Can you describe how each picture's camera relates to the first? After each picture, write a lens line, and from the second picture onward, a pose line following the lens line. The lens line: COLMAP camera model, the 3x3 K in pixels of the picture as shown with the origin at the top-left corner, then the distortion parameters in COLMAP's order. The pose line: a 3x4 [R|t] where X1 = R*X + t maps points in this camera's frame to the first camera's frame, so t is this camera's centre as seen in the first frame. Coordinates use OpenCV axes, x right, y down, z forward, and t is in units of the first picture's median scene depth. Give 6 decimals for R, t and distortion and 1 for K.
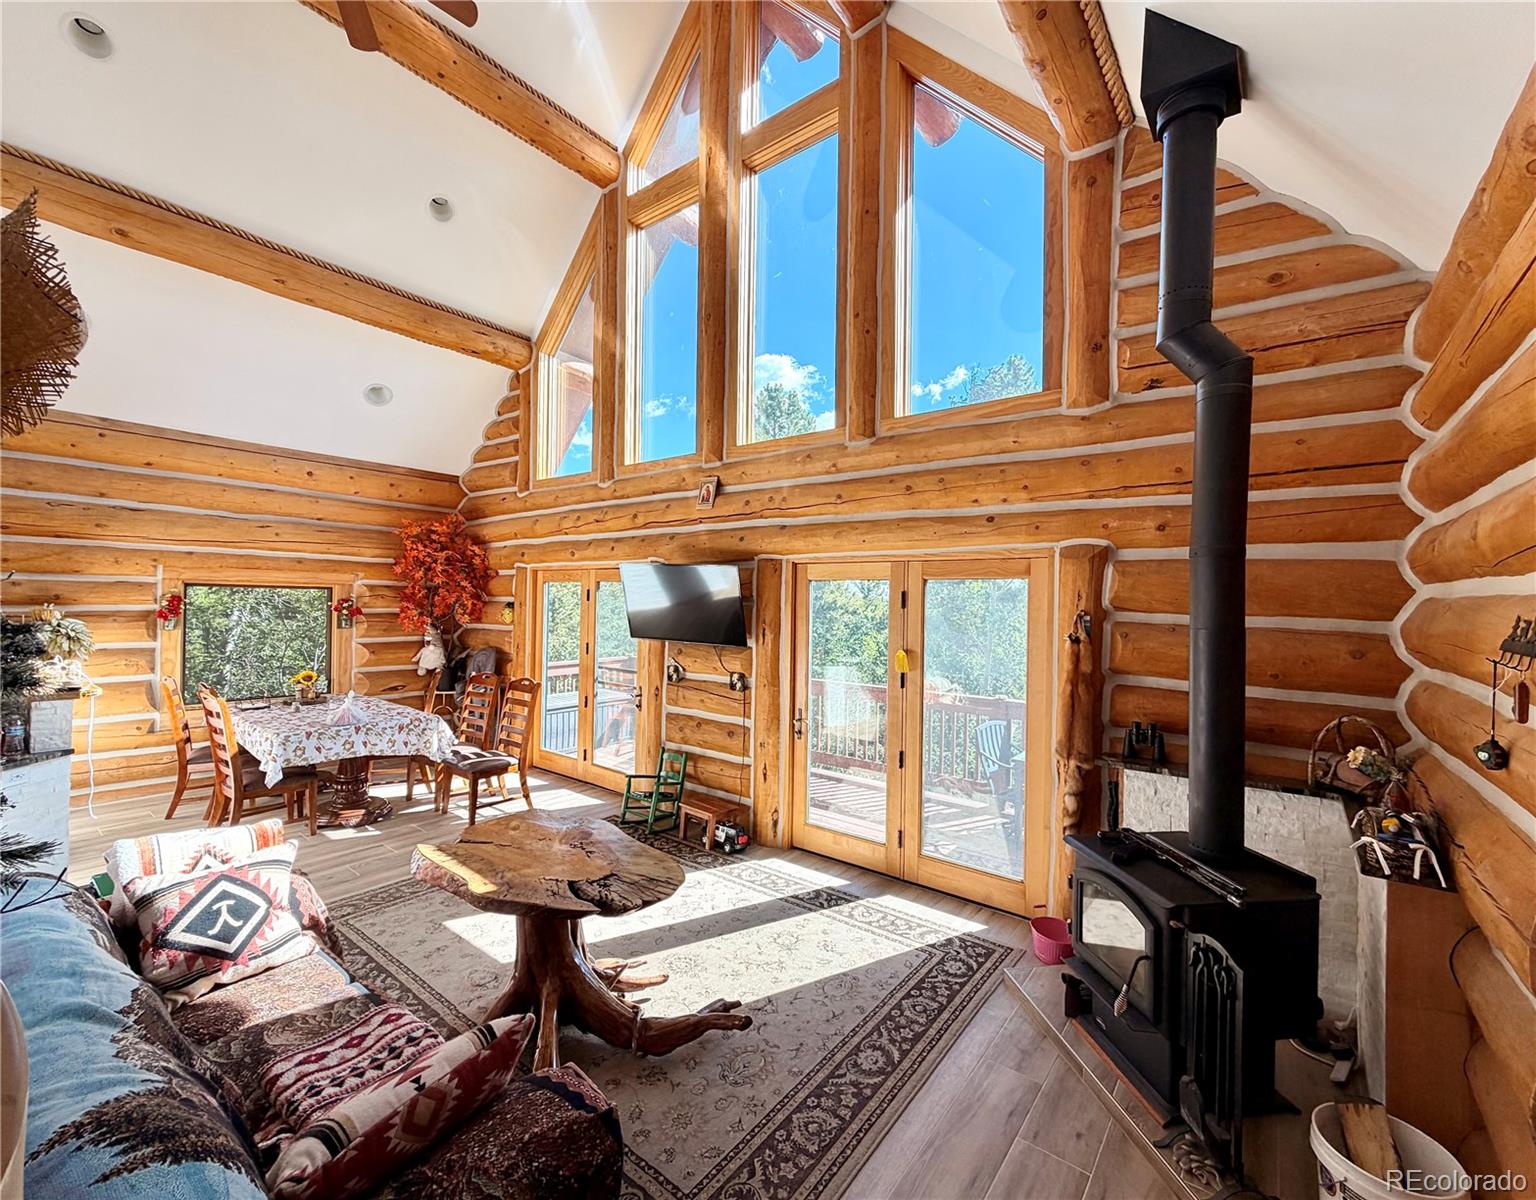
lens RADIAL K [[655.3, 0, 771.6], [0, 655.3, 600.3], [0, 0, 1]] dist [-0.000429, 0.000065]
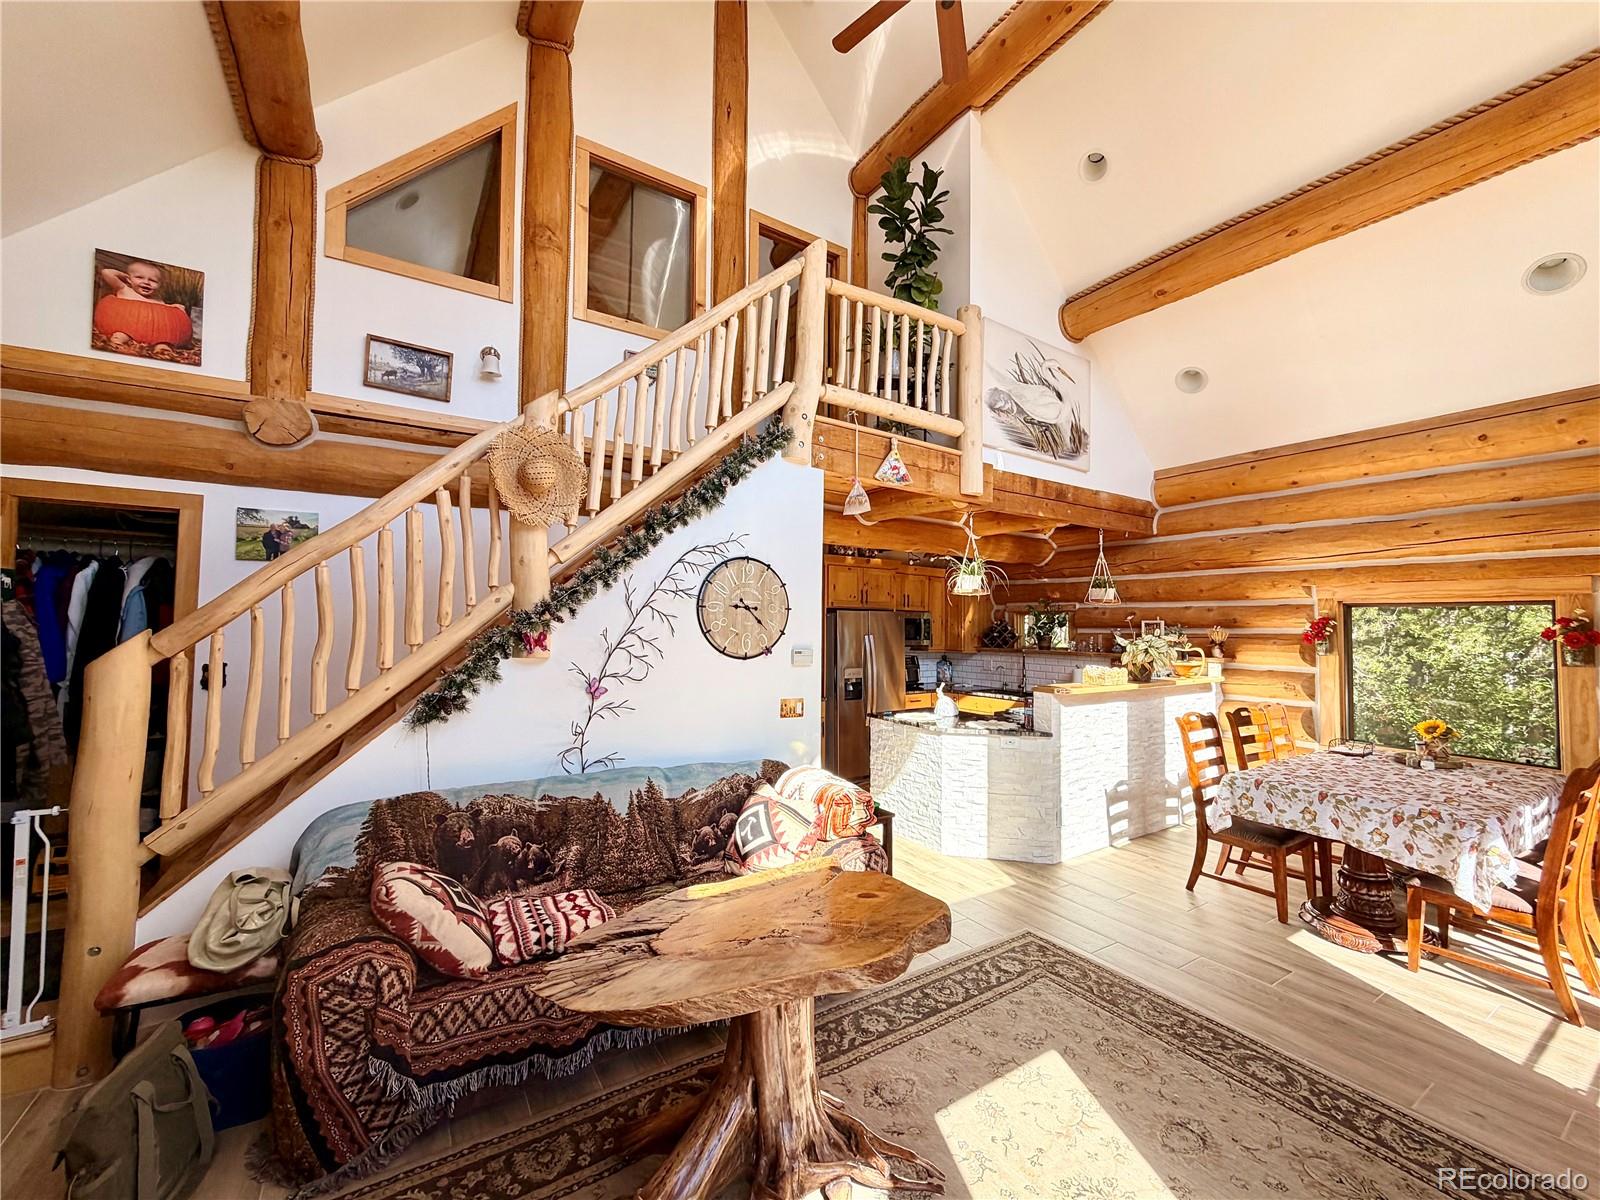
lens RADIAL K [[648.8, 0, 809.5], [0, 648.8, 601.0], [0, 0, 1]] dist [-0.004168, 0.000048]
pose [[-0.312131, -0.055316, -0.948427, 0.176985], [-0.013017, 0.998459, -0.053950, 0.028501], [0.949950, -0.004493, -0.312370, 0.607384]]
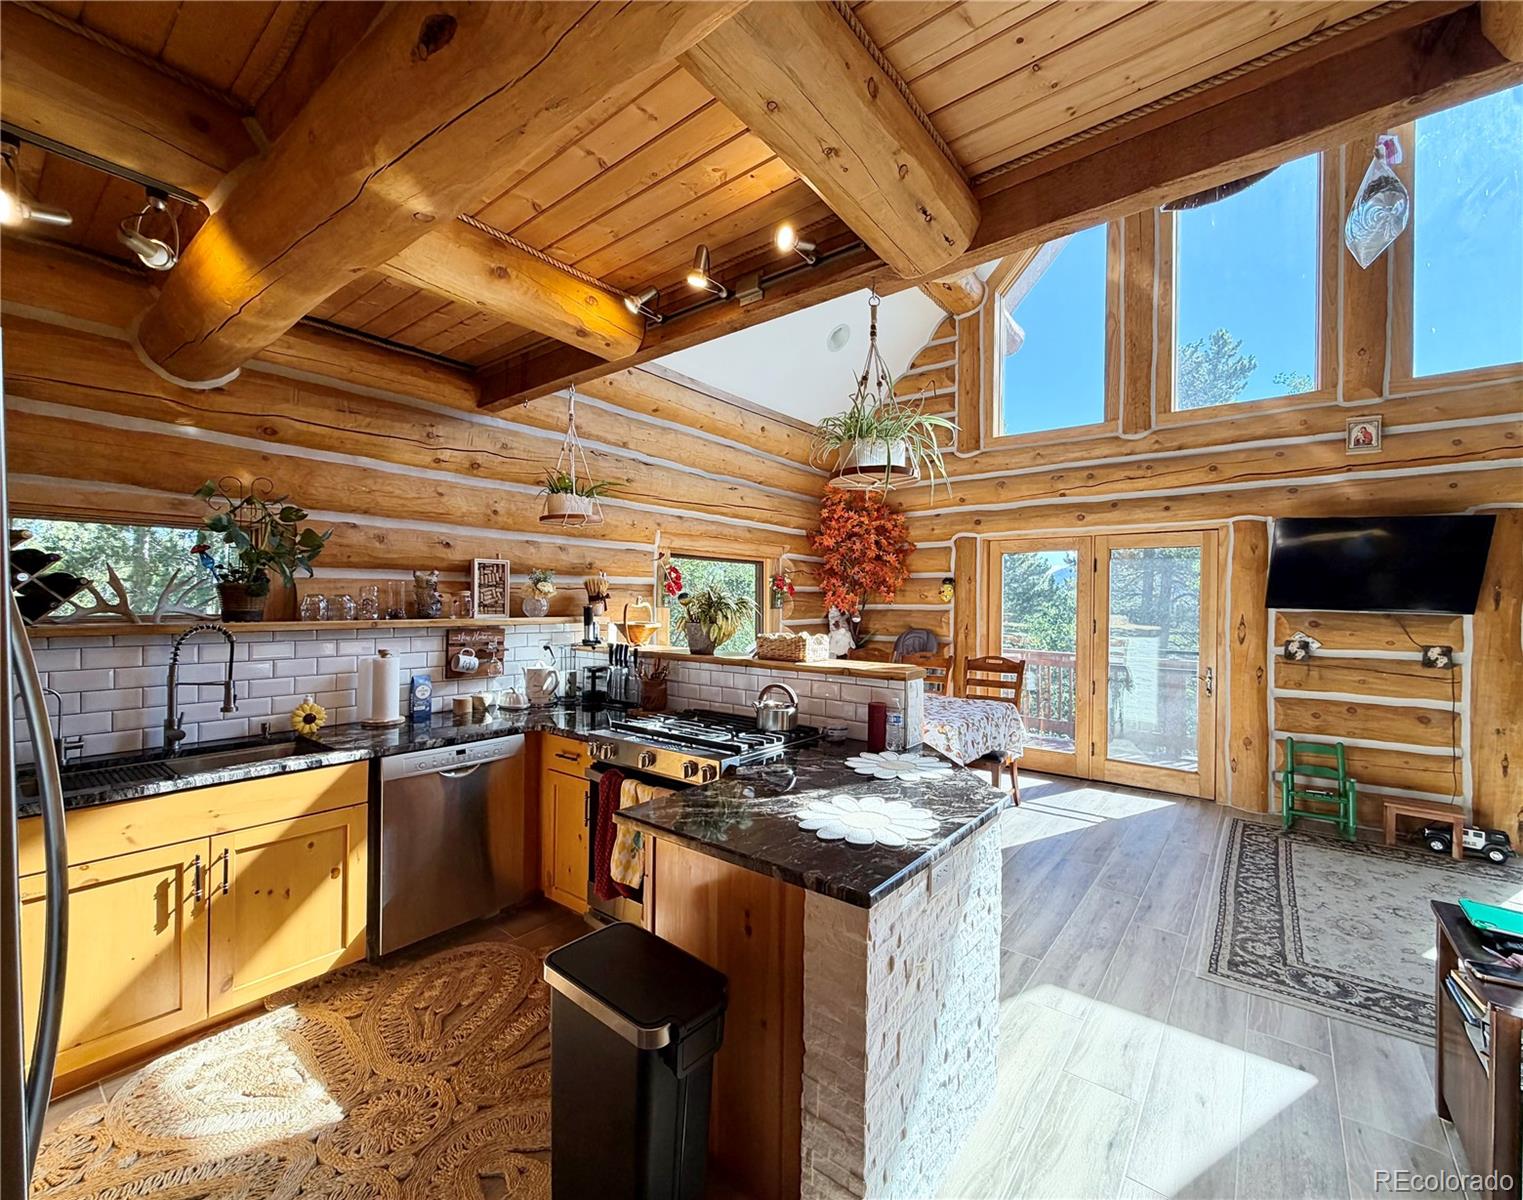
lens RADIAL K [[656.7, 0, 762.5], [0, 656.7, 604.3], [0, 0, 1]] dist [0.002840, 0.000181]
pose [[0.999887, -0.010310, 0.010941, -0.817118], [0.010237, 0.999925, 0.006677, 0.037128], [-0.011009, -0.006564, 0.999918, 0.149601]]
